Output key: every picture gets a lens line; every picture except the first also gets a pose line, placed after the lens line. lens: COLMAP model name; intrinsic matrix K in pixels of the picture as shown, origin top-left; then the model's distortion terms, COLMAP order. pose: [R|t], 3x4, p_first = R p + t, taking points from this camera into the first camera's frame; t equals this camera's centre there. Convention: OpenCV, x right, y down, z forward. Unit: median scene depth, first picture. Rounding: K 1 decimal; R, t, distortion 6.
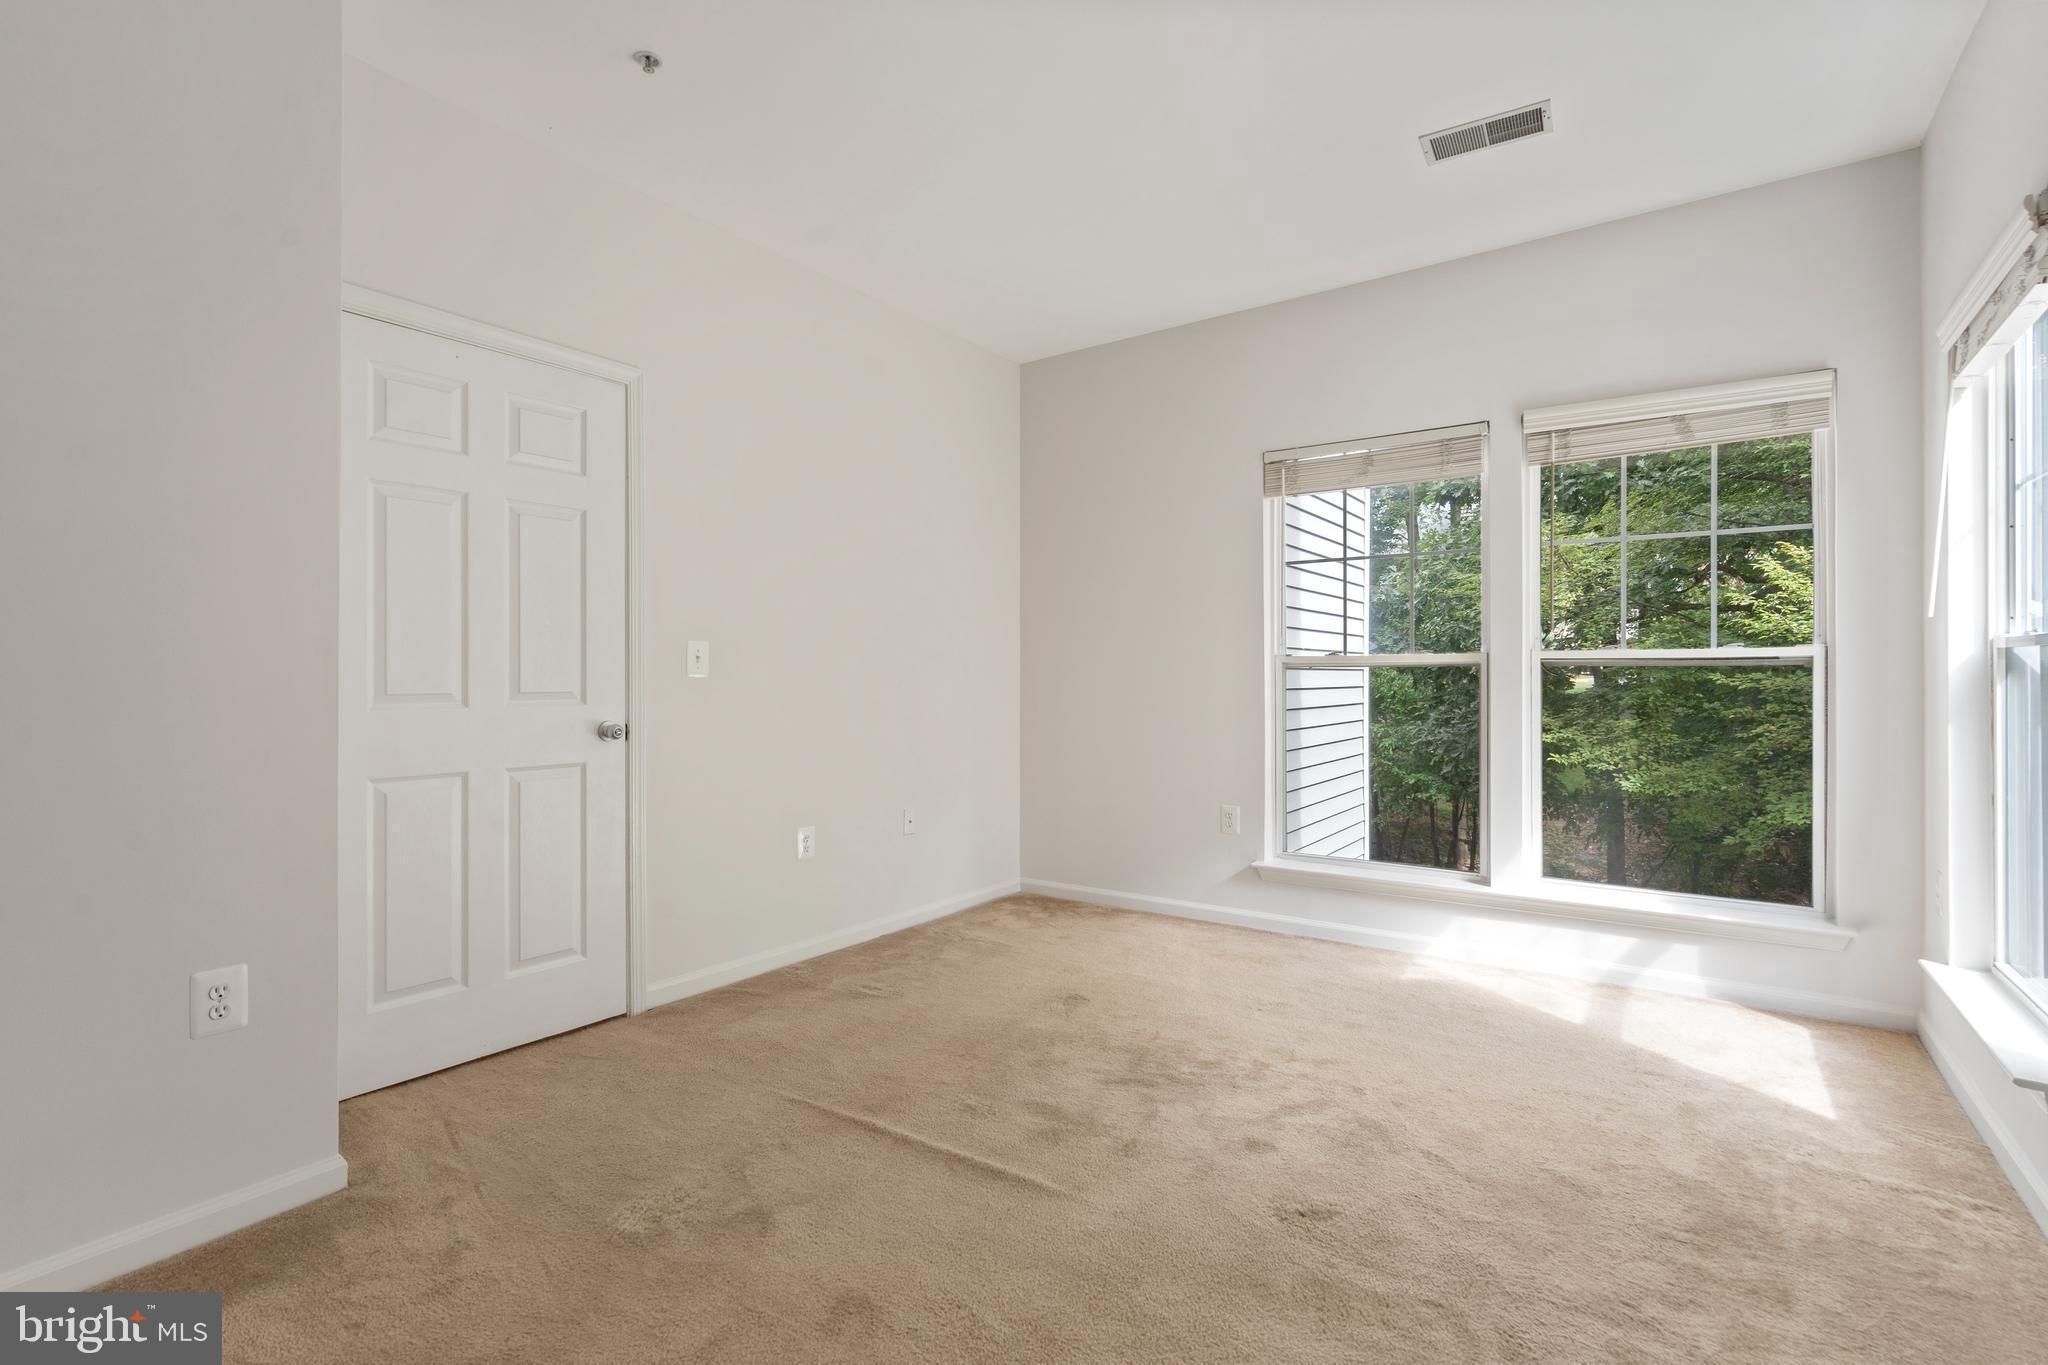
lens RADIAL K [[946.0, 0, 1017.5], [0, 946.0, 677.0], [0, 0, 1]] dist [-0.000507, 0.002848]
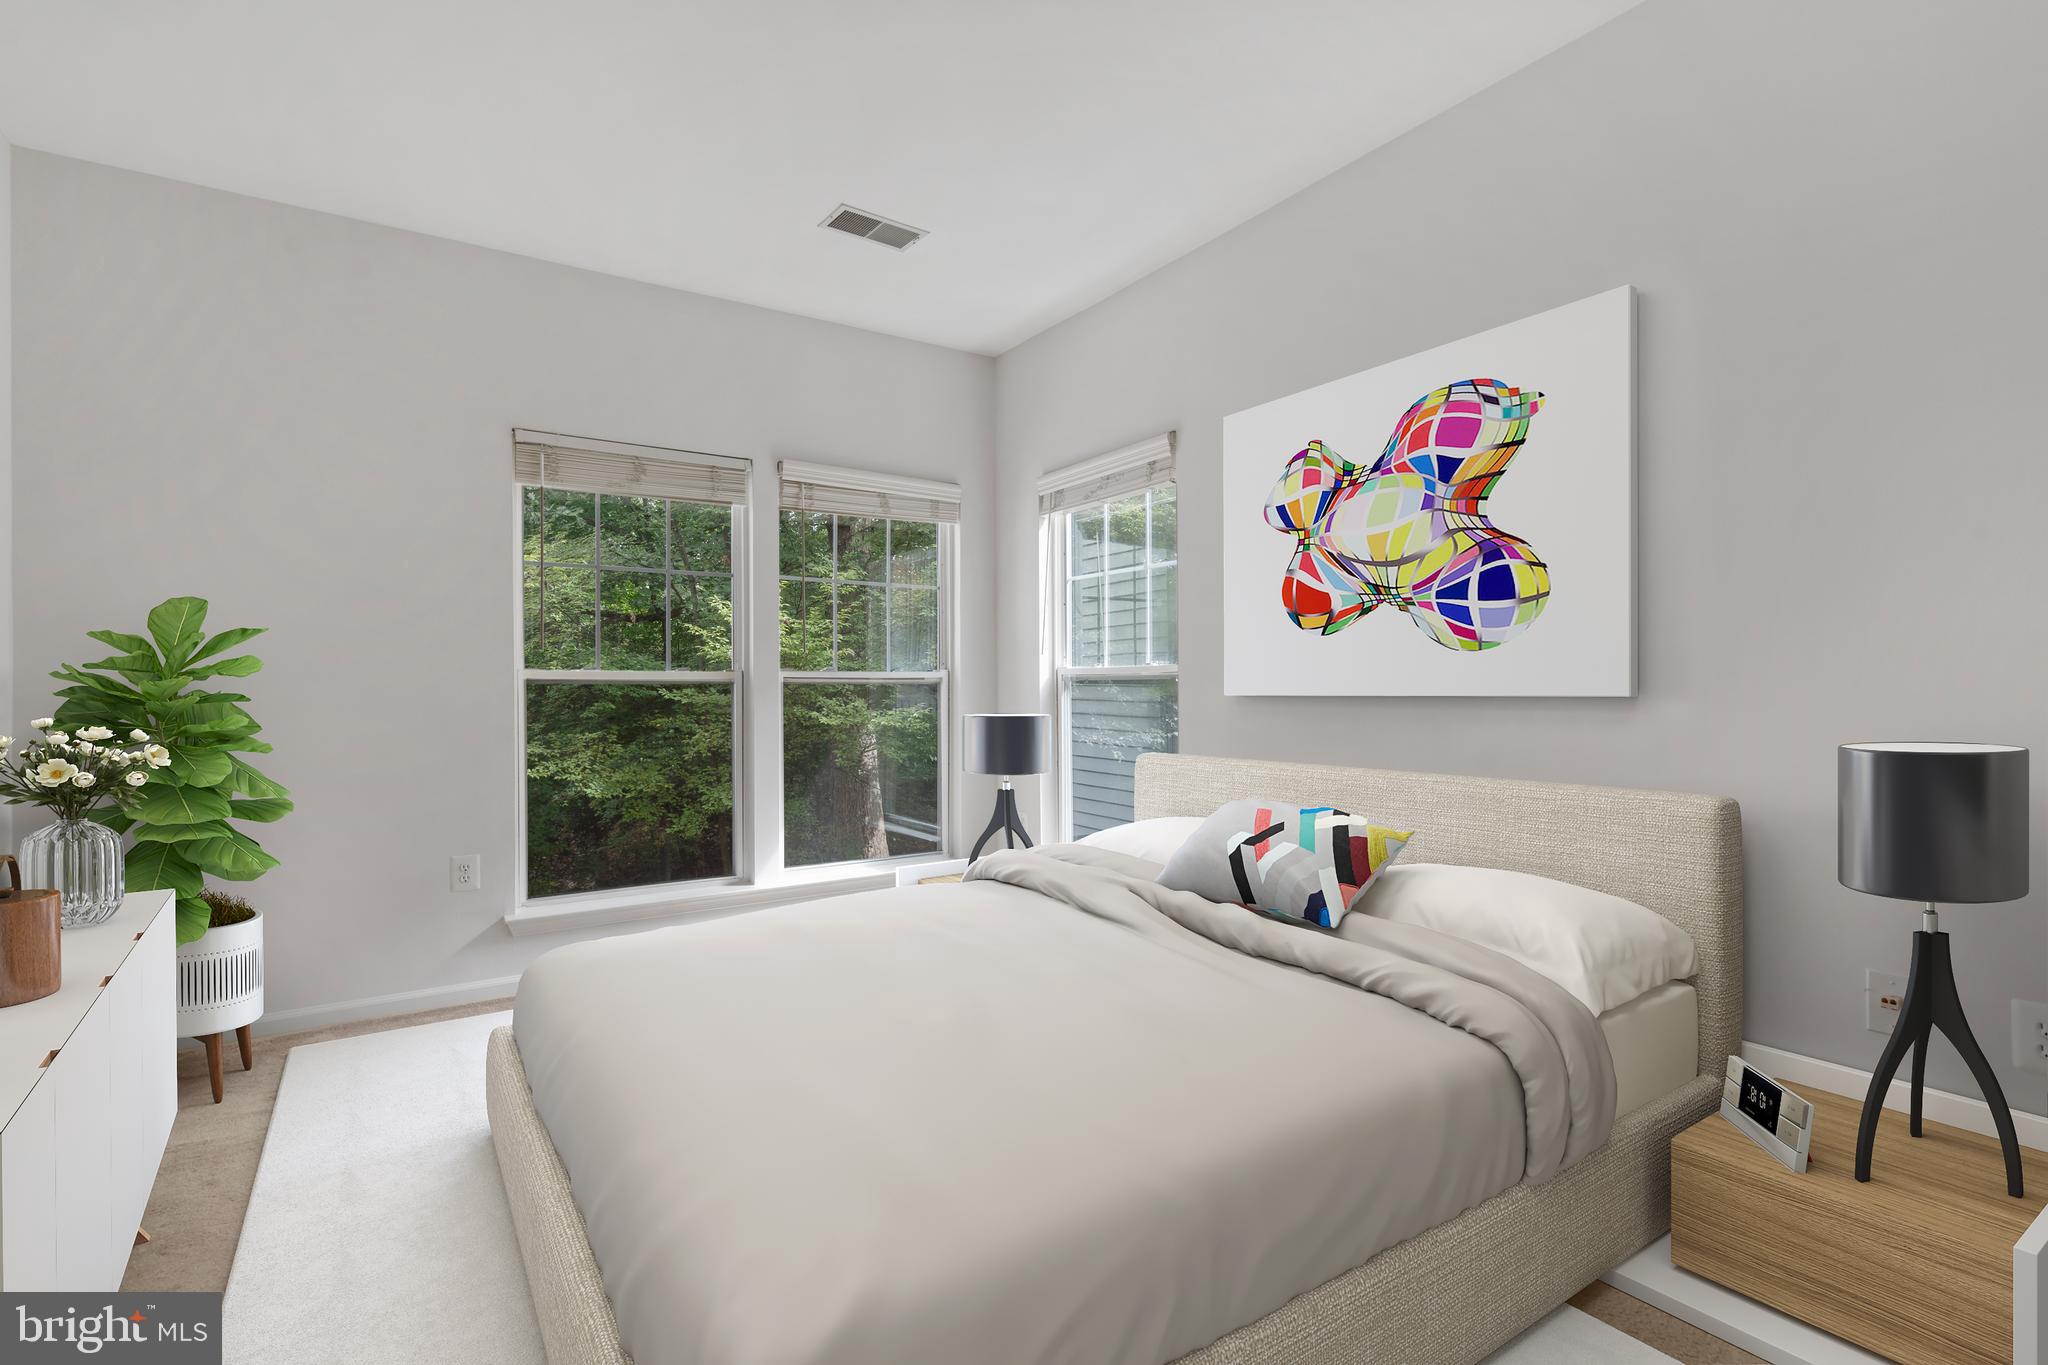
lens RADIAL K [[946.0, 0, 1007.0], [0, 946.0, 691.2], [0, 0, 1]] dist [-0.000507, 0.002848]
pose [[0.368107, -0.001387, 0.929782, -0.304929], [0.004876, 0.999988, -0.000439, -0.000497], [-0.929771, 0.004695, 0.368109, 0.240322]]
